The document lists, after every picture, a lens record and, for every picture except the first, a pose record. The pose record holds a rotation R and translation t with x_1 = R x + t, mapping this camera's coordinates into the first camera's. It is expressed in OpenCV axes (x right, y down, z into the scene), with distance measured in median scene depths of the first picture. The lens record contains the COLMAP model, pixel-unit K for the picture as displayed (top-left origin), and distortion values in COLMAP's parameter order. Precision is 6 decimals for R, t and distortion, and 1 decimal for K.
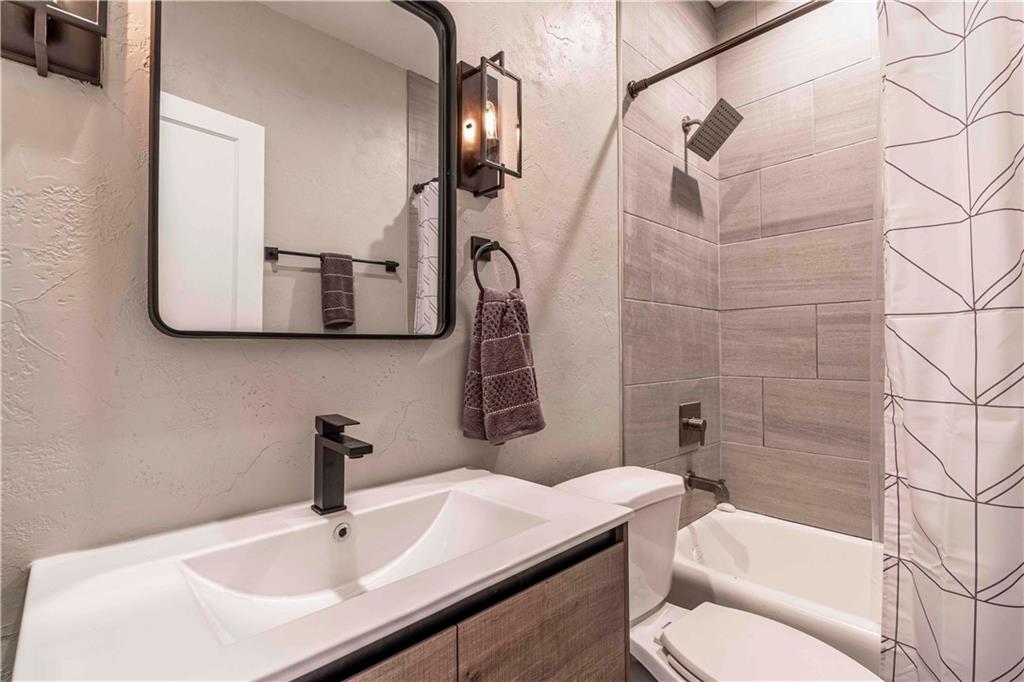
lens RADIAL K [[477.2, 0, 505.3], [0, 477.2, 345.3], [0, 0, 1]] dist [-0.009502, 0.004349]
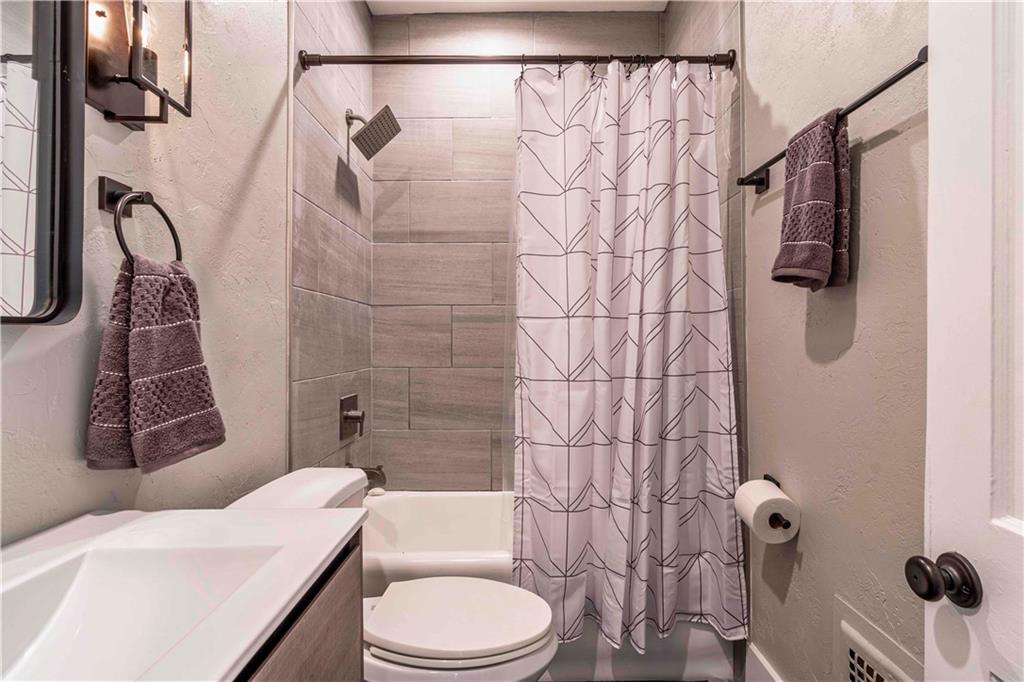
lens RADIAL K [[477.2, 0, 509.5], [0, 477.2, 342.0], [0, 0, 1]] dist [-0.009502, 0.004349]
pose [[0.674255, 0.005967, 0.738474, -0.174321], [-0.011522, 0.999931, 0.002440, 0.001966], [-0.738408, -0.010154, 0.674277, 0.099477]]
